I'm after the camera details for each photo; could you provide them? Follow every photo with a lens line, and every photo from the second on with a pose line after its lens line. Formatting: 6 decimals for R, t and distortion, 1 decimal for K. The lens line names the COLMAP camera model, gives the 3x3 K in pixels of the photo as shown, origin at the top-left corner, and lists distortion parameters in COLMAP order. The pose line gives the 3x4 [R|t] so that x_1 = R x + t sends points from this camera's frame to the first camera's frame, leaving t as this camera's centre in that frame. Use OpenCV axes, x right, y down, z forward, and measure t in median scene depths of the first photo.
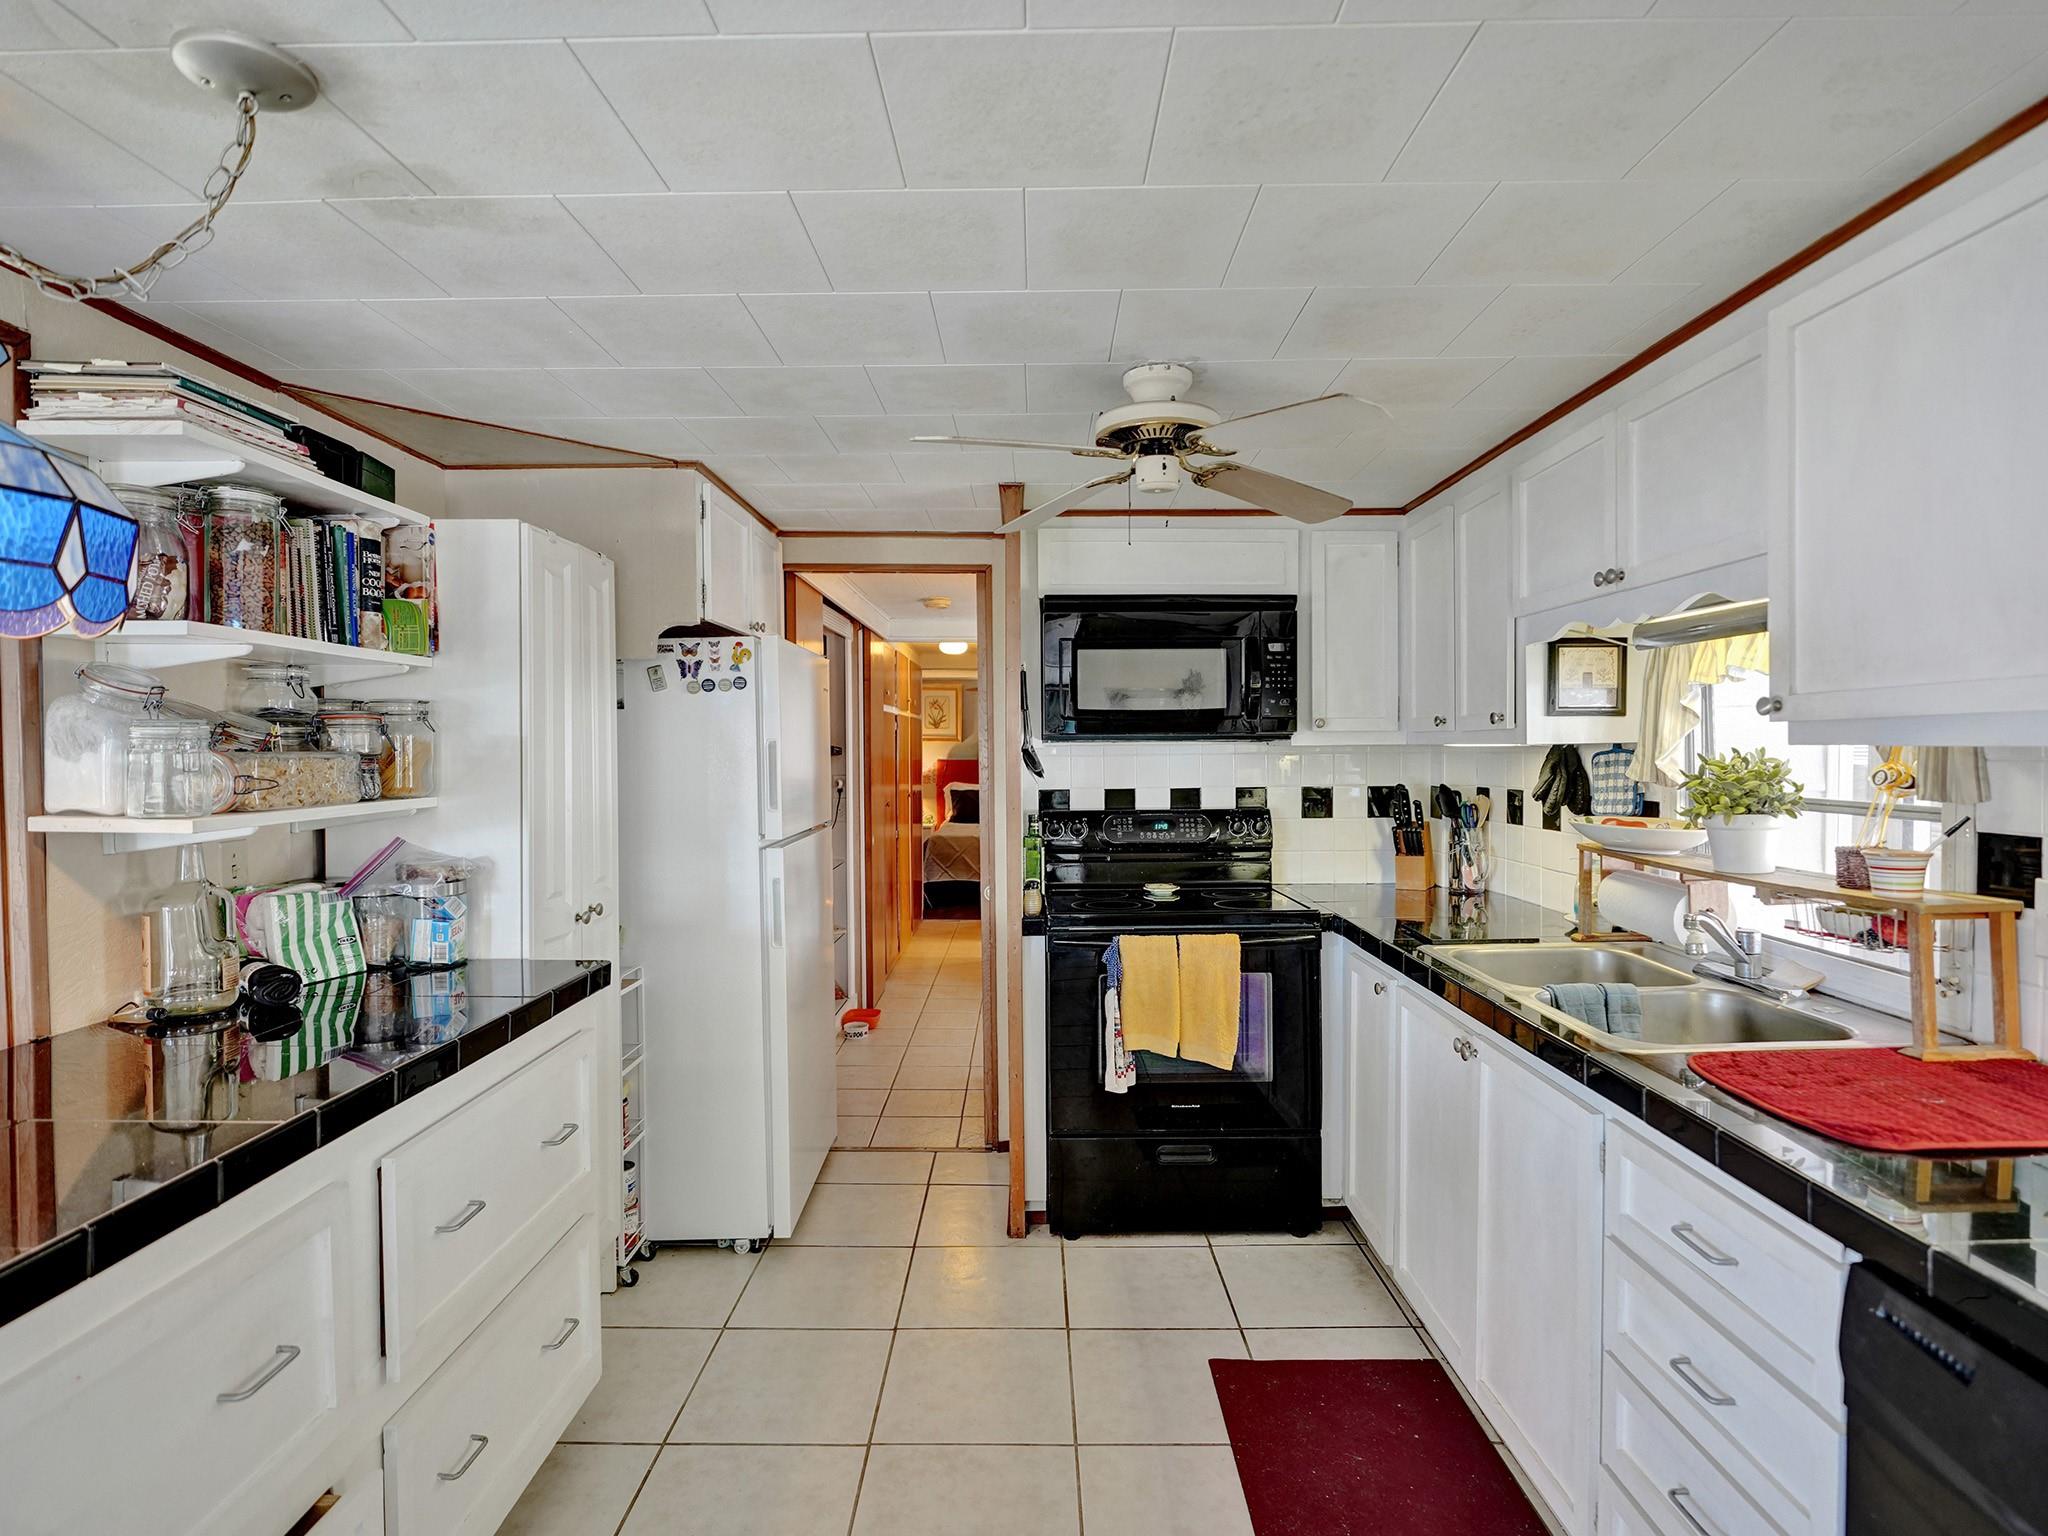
lens RADIAL K [[1037.4, 0, 1023.5], [0, 1037.4, 774.4], [0, 0, 1]] dist [-0.002574, -0.000886]
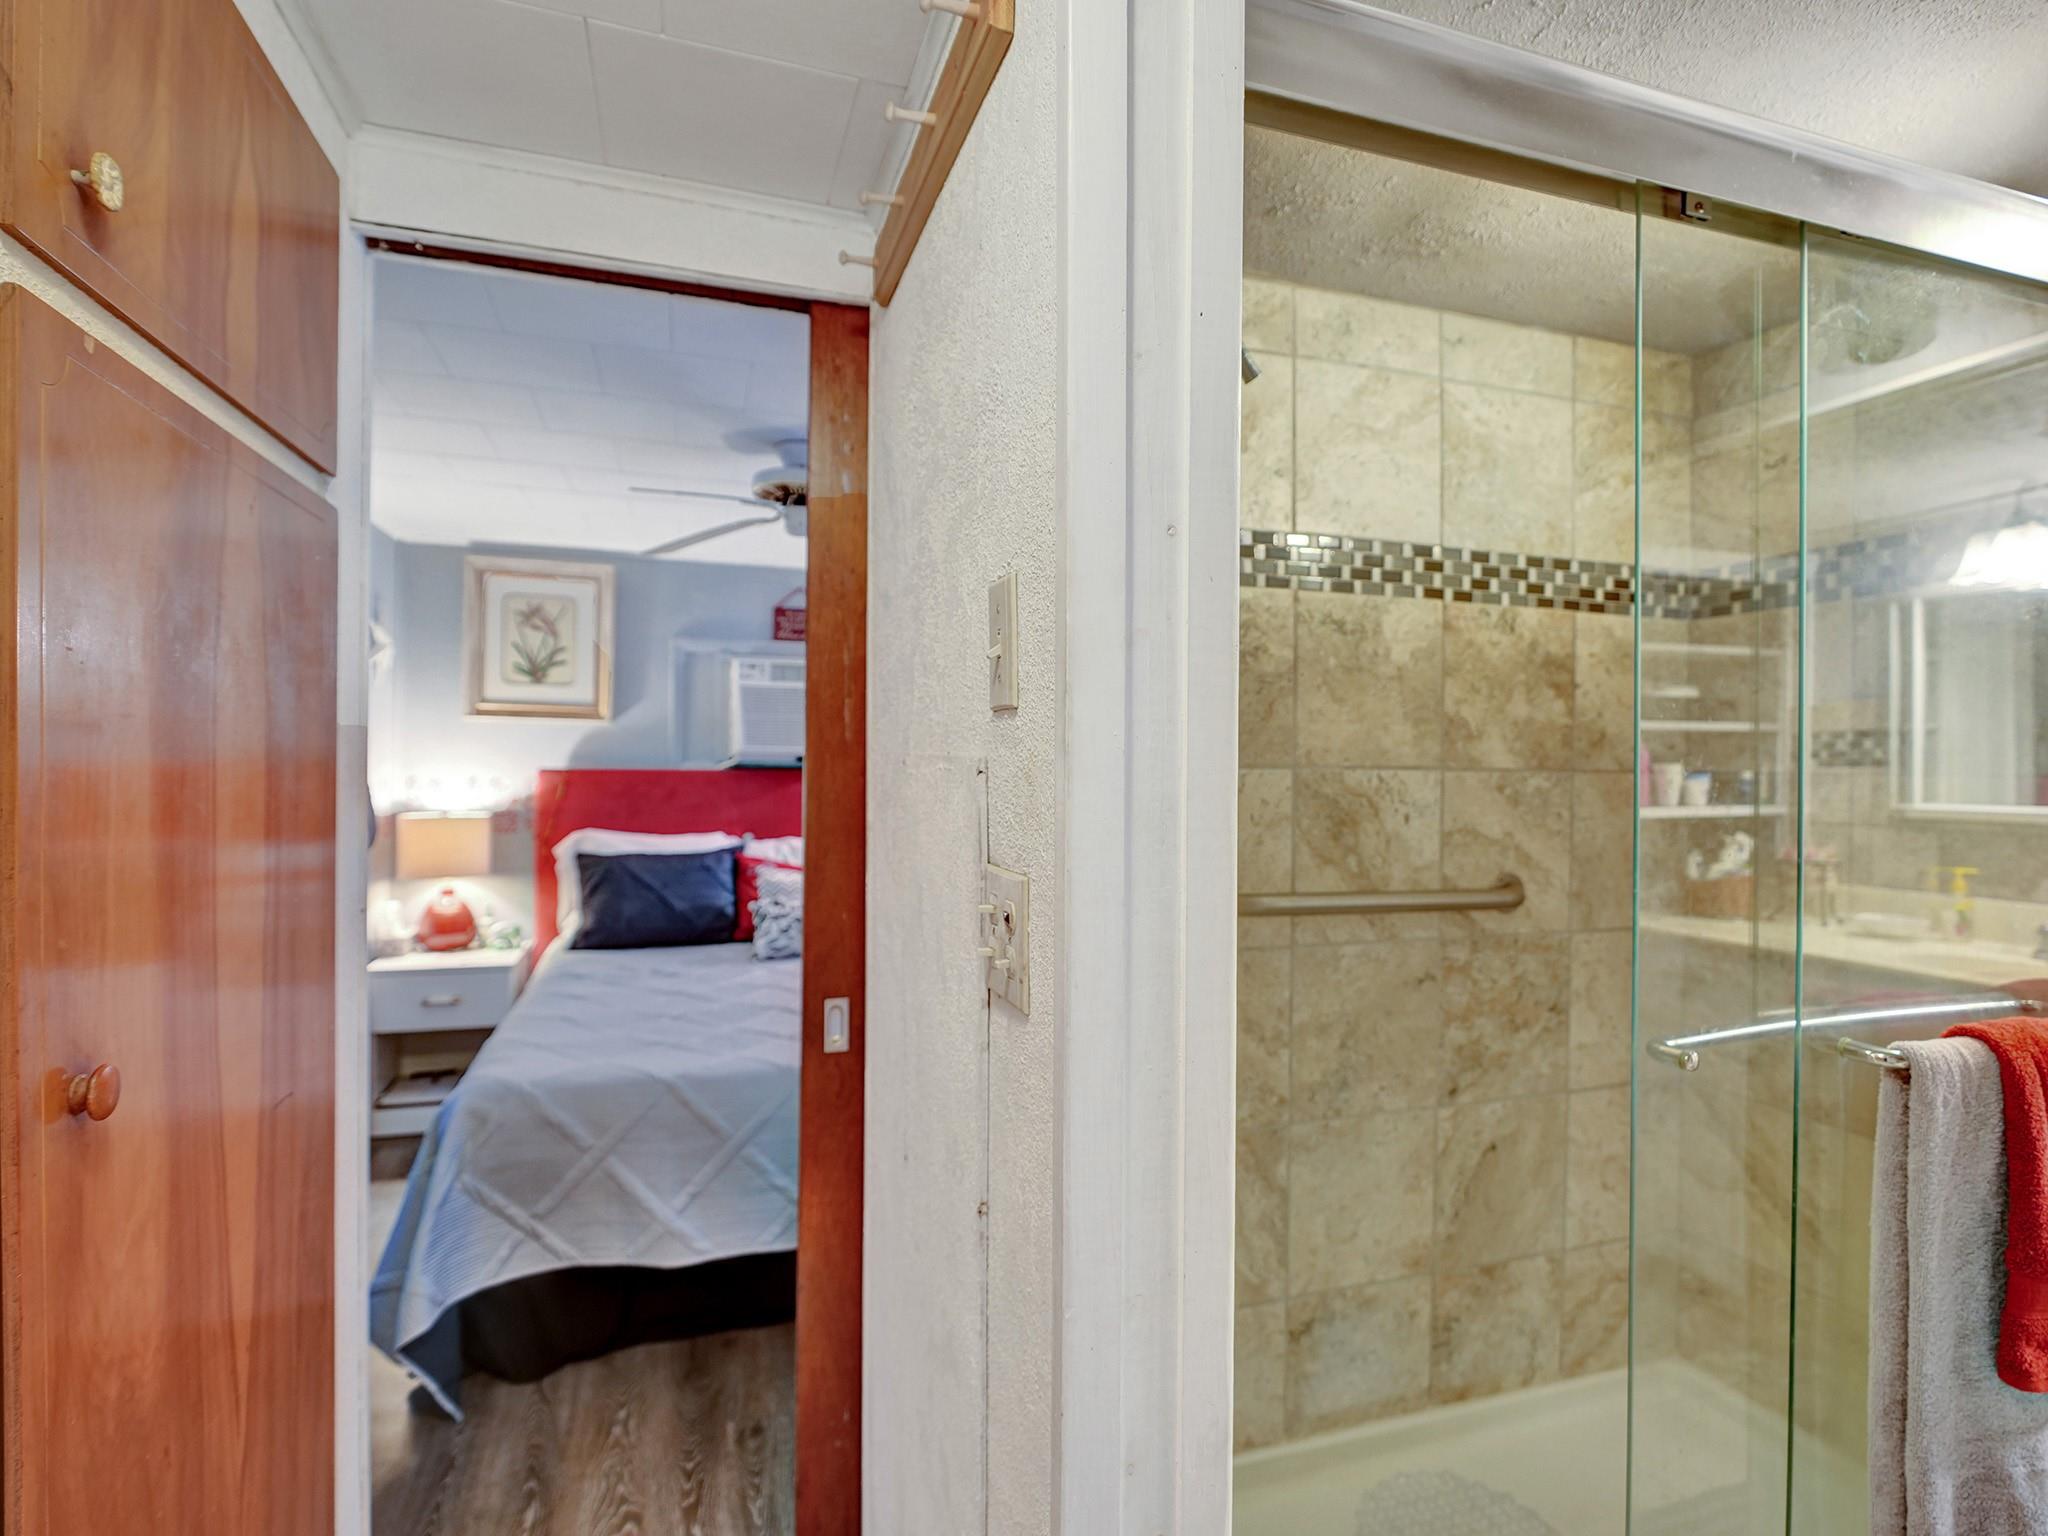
lens RADIAL K [[1039.1, 0, 1033.1], [0, 1039.1, 757.5], [0, 0, 1]] dist [-0.004986, -0.004668]
pose [[0.946638, 0.013670, 0.322009, -0.140255], [-0.004995, 0.999602, -0.027753, -0.034754], [-0.322260, 0.024663, 0.946330, 2.348719]]
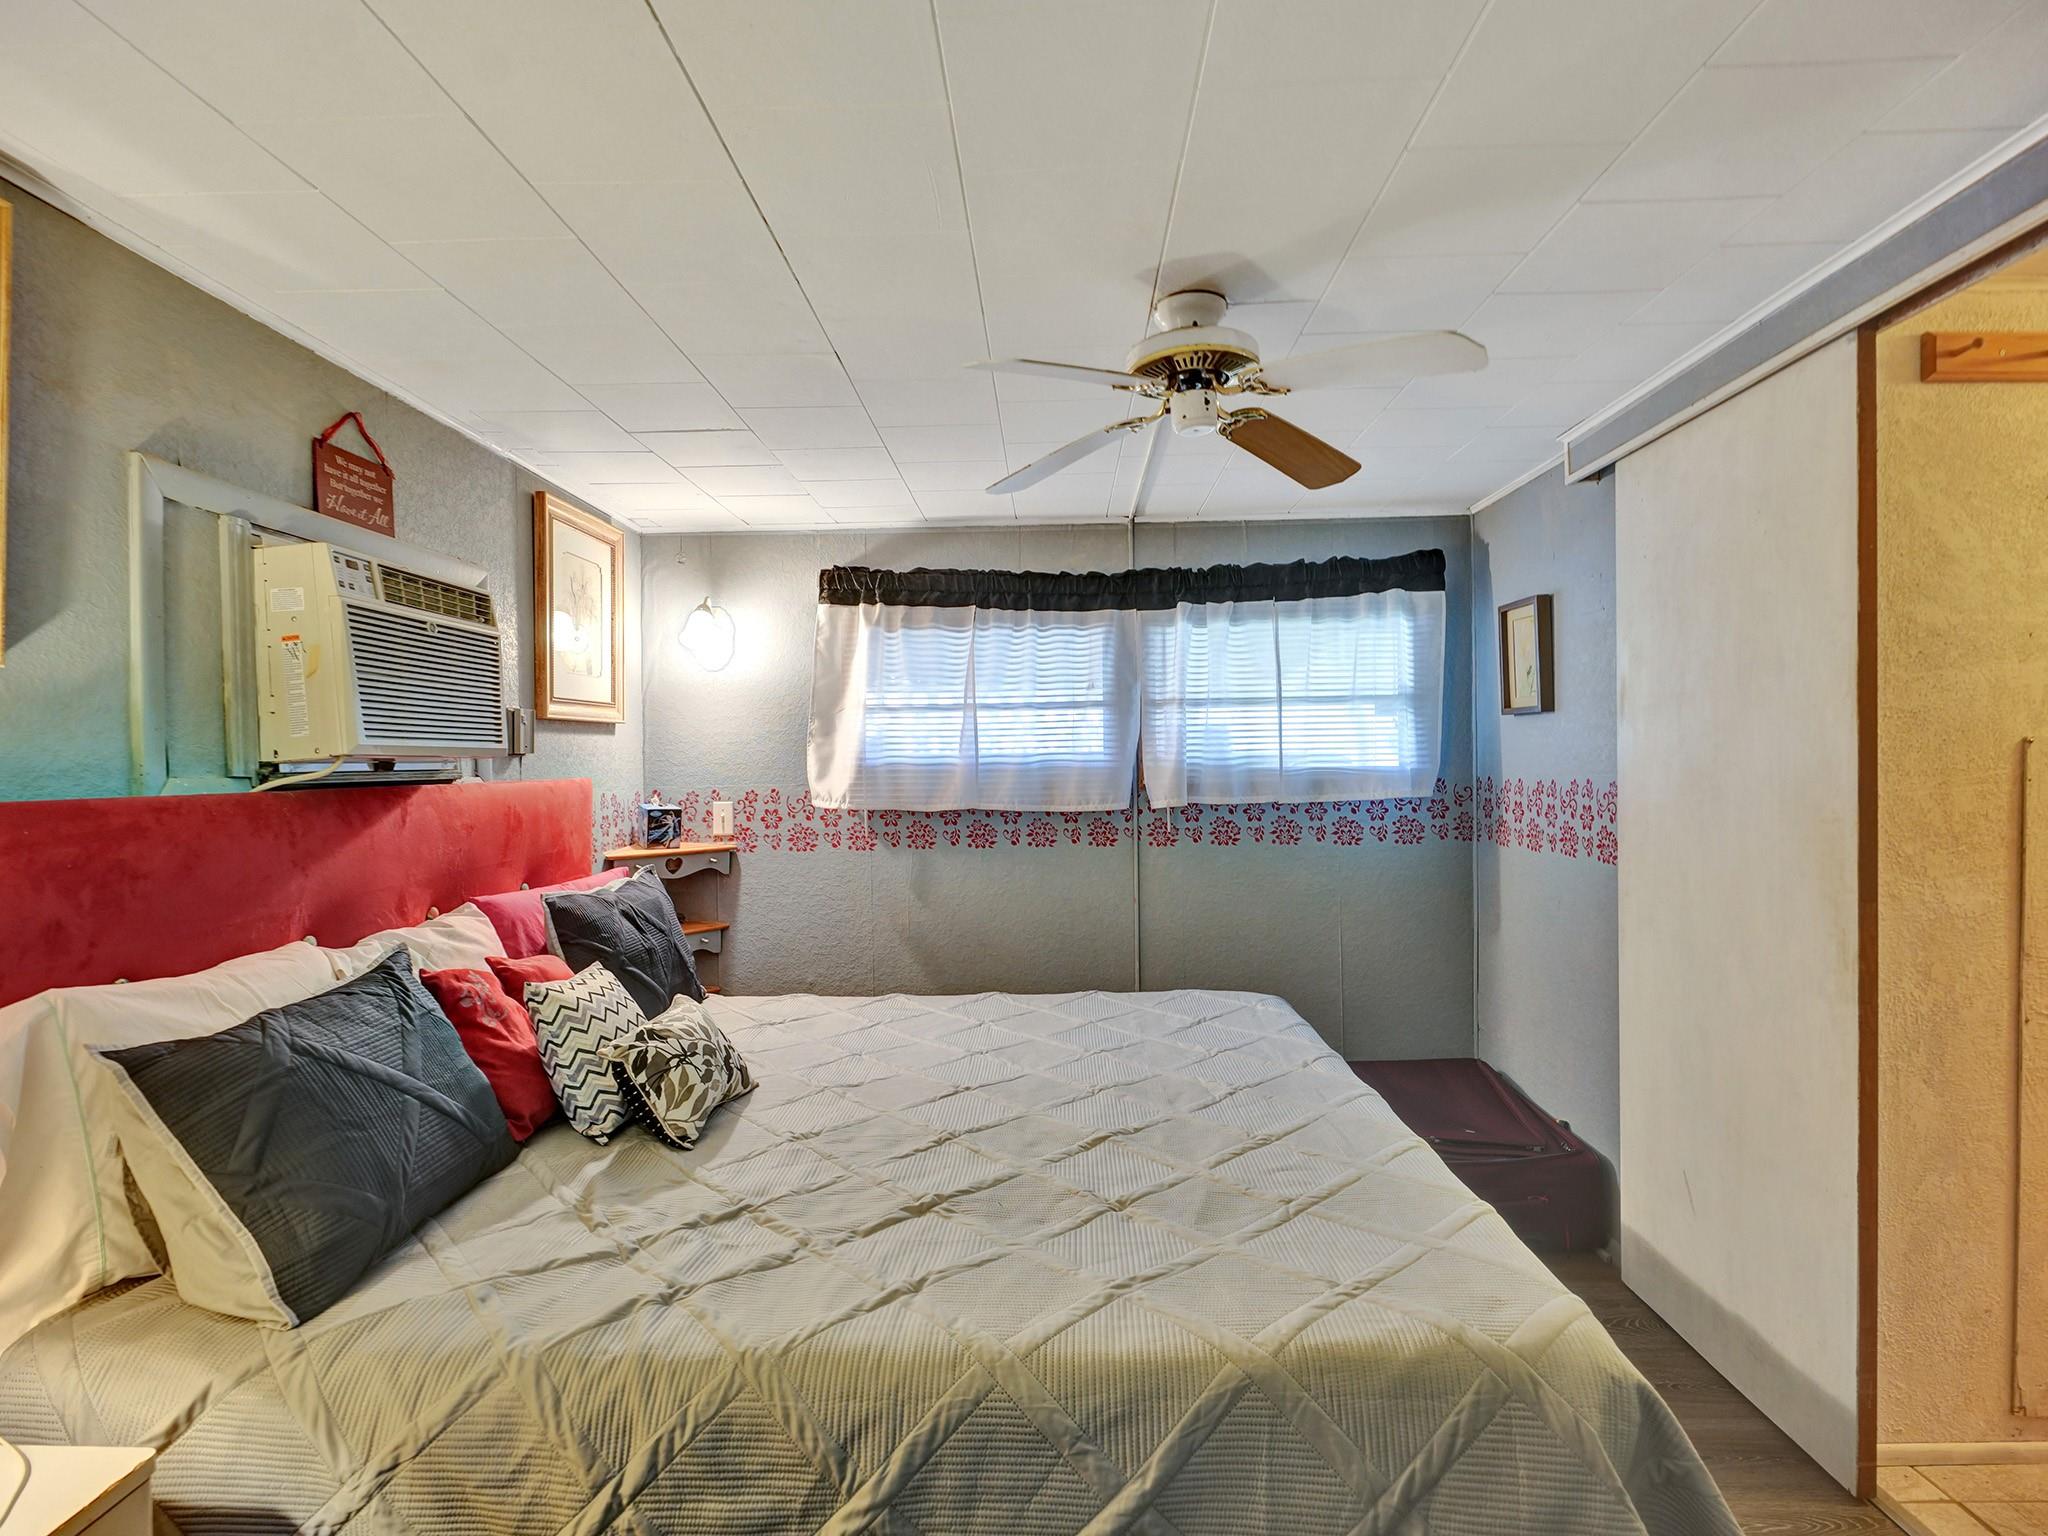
lens RADIAL K [[1039.1, 0, 1033.1], [0, 1039.1, 757.5], [0, 0, 1]] dist [-0.004986, -0.004668]
pose [[0.017630, 0.009787, 0.999797, -0.712091], [0.044968, 0.998933, -0.010571, -0.051099], [-0.998833, 0.045145, 0.017171, 3.433310]]
